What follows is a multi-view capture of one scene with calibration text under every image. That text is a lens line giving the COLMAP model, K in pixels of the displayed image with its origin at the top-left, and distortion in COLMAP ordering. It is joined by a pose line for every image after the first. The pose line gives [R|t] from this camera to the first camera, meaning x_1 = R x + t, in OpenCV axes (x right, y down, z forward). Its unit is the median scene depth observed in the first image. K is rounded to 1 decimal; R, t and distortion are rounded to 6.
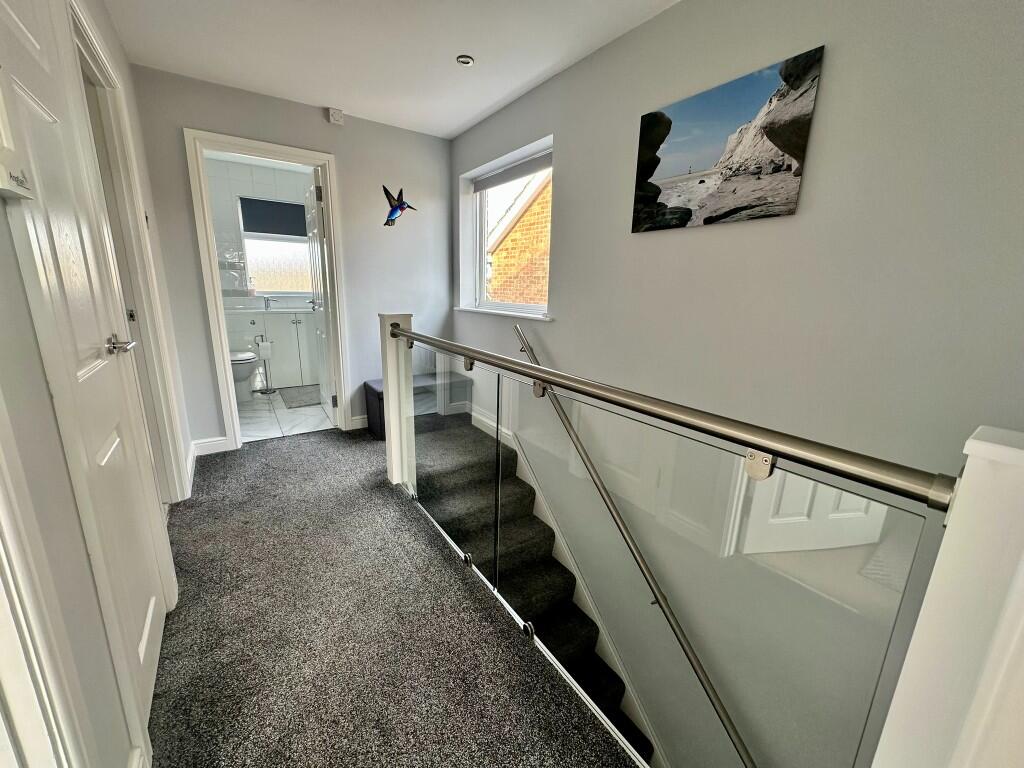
lens RADIAL K [[408.2, 0, 512.4], [0, 408.2, 386.2], [0, 0, 1]] dist [-0.002876, 0.000630]
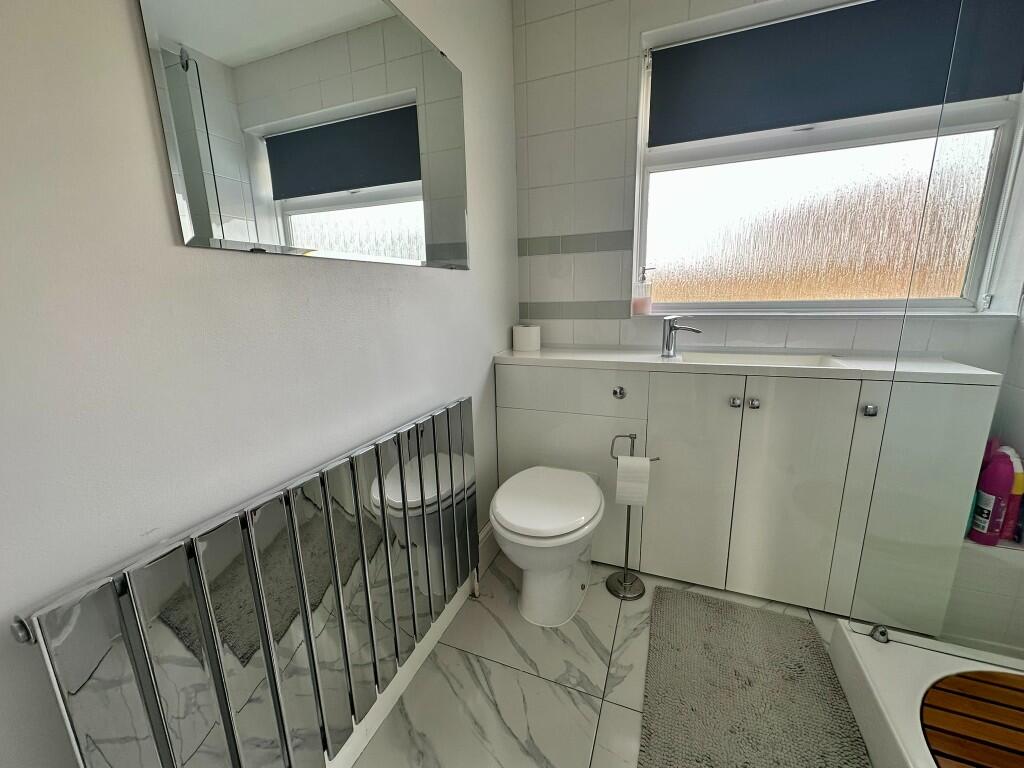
lens RADIAL K [[408.2, 0, 510.7], [0, 408.2, 383.9], [0, 0, 1]] dist [-0.002876, 0.000630]
pose [[0.561227, 0.143311, -0.815160, -0.387218], [-0.155959, 0.985563, 0.065893, -0.166596], [0.812835, 0.090151, 0.575476, 0.693176]]
